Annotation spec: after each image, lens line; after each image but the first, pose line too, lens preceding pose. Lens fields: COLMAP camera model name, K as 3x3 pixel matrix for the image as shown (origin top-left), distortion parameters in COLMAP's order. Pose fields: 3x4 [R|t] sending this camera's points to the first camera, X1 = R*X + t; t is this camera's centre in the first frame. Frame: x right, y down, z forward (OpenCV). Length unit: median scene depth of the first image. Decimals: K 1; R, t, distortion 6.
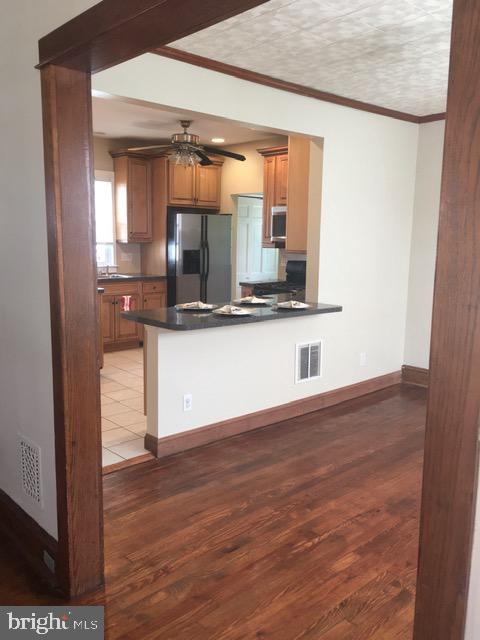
lens RADIAL K [[542.3, 0, 240.0], [0, 542.3, 320.0], [0, 0, 1]] dist [0.044427, -0.012195]
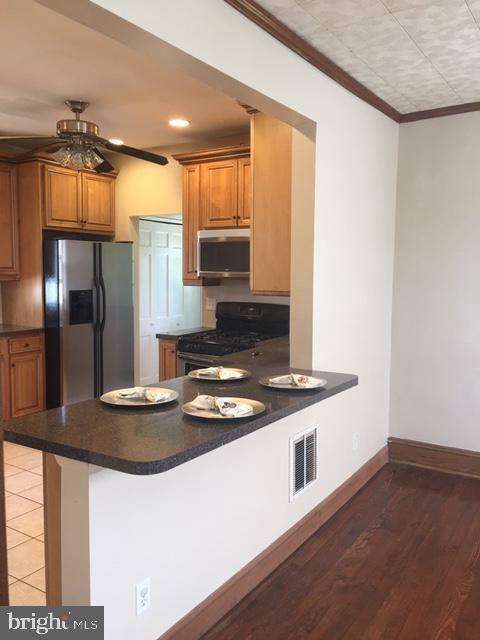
lens RADIAL K [[542.3, 0, 240.0], [0, 542.3, 320.0], [0, 0, 1]] dist [0.044427, -0.012195]
pose [[0.965332, -0.033155, 0.258912, -0.075194], [0.048649, 0.997373, -0.053663, -0.041711], [-0.256452, 0.064398, 0.964409, 0.259357]]
